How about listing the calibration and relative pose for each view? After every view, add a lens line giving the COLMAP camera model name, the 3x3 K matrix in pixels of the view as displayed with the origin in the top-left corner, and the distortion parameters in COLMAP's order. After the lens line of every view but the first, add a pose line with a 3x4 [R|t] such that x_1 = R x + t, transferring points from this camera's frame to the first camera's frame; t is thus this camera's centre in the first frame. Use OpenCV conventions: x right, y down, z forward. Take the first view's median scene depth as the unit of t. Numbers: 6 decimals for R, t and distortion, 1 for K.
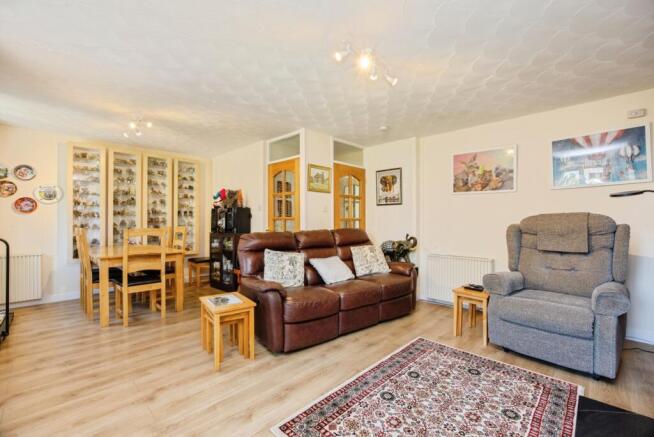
lens RADIAL K [[284.4, 0, 328.9], [0, 284.4, 219.0], [0, 0, 1]] dist [-0.015718, -0.000163]
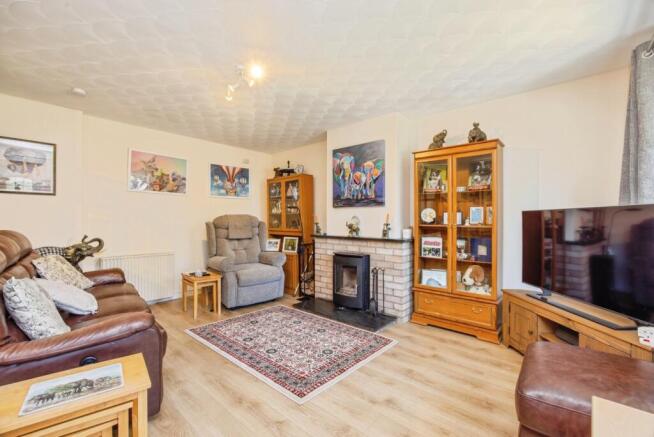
lens RADIAL K [[284.4, 0, 327.3], [0, 284.4, 218.8], [0, 0, 1]] dist [-0.015718, -0.000163]
pose [[-0.053079, 0.005389, 0.998576, -0.280717], [-0.012525, 0.999903, -0.006062, 0.002053], [-0.998512, -0.012829, -0.053006, 0.200774]]
